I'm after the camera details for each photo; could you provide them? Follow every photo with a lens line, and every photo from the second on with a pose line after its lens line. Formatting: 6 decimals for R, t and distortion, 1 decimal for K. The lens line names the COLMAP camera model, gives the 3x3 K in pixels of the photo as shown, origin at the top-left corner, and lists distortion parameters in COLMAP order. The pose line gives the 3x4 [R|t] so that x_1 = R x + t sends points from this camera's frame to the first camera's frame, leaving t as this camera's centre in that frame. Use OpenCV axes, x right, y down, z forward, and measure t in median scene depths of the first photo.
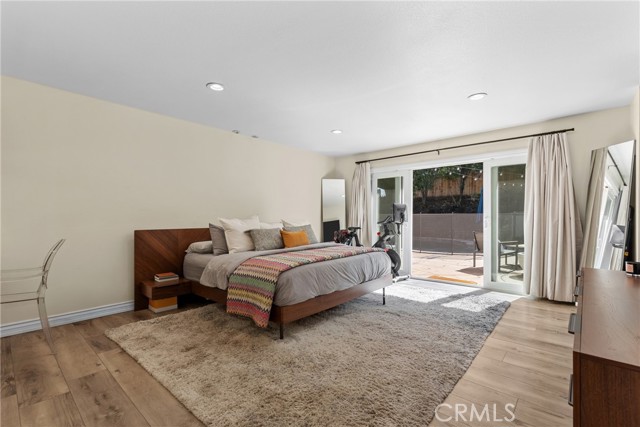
lens RADIAL K [[292.6, 0, 318.3], [0, 292.6, 218.8], [0, 0, 1]] dist [0.010931, -0.000114]
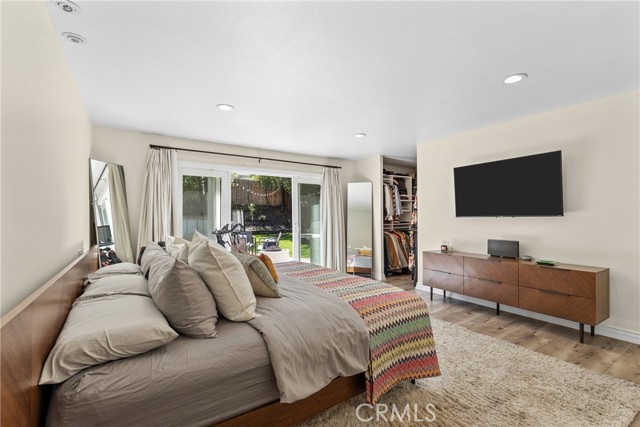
lens RADIAL K [[292.6, 0, 318.3], [0, 292.6, 218.8], [0, 0, 1]] dist [0.010931, -0.000114]
pose [[0.250146, -0.005722, 0.968191, -0.557219], [0.007924, 0.999961, 0.003862, -0.030756], [-0.968176, 0.006705, 0.250182, 0.597278]]
